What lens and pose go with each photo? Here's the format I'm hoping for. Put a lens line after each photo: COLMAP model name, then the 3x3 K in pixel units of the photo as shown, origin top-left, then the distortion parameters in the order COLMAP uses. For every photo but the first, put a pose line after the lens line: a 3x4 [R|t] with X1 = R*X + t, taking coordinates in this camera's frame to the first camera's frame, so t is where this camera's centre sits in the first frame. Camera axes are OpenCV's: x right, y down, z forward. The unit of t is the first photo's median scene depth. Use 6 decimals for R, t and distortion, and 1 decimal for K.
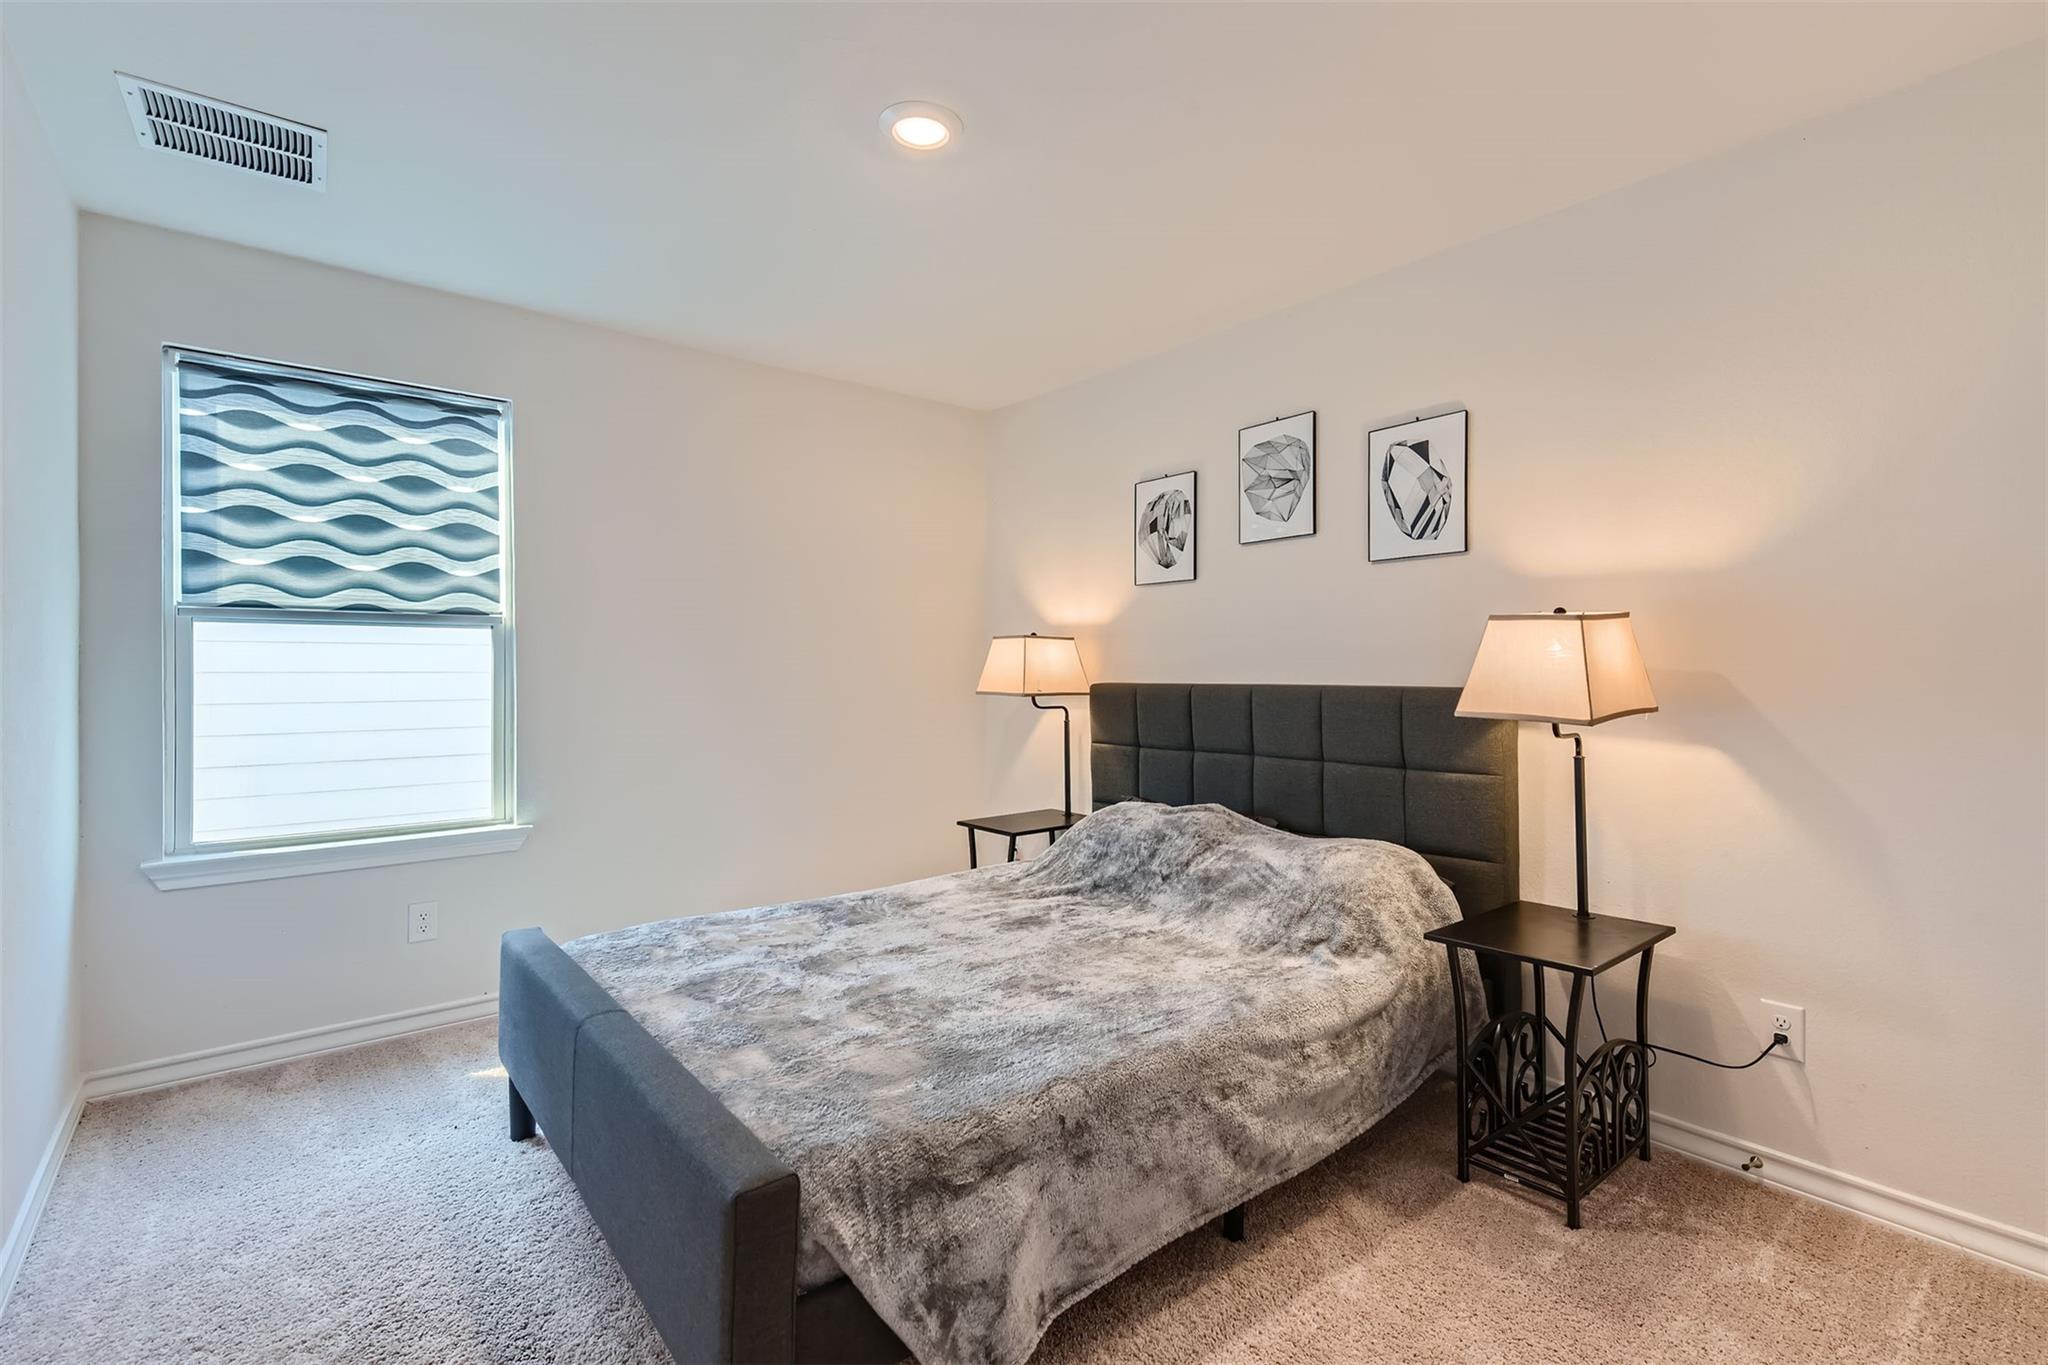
lens RADIAL K [[955.5, 0, 1033.8], [0, 955.5, 669.2], [0, 0, 1]] dist [-0.003684, -0.000704]
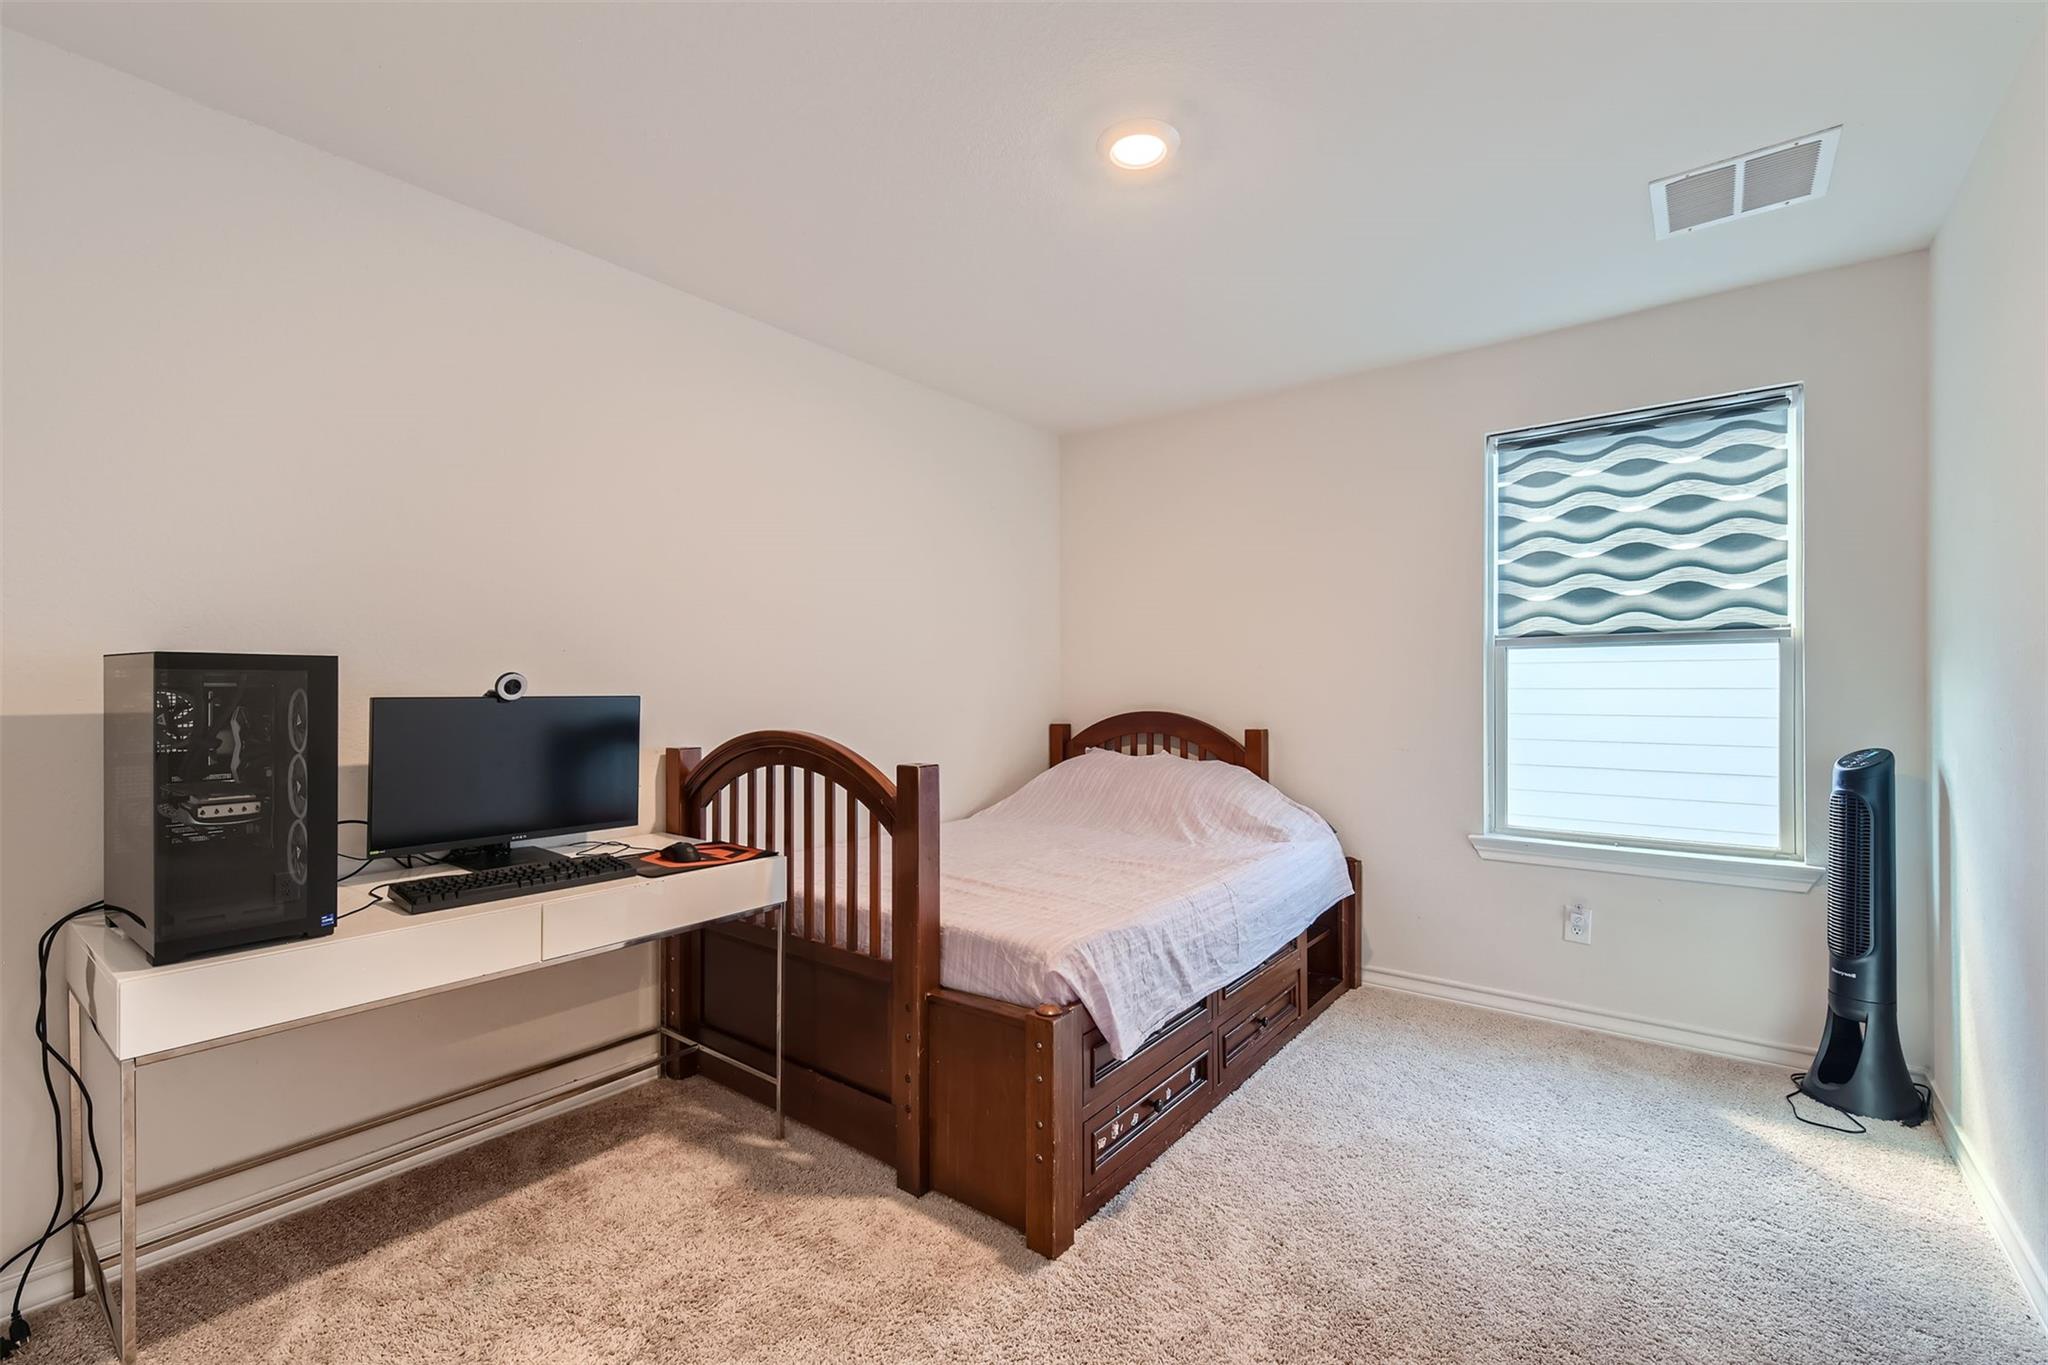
lens RADIAL K [[906.6, 0, 1011.6], [0, 906.6, 709.1], [0, 0, 1]] dist [0.003017, 0.000102]
pose [[0.185756, 0.020537, -0.982381, 0.165921], [0.002751, 0.999767, 0.021421, 0.000440], [0.982592, -0.006682, 0.185656, 0.126222]]
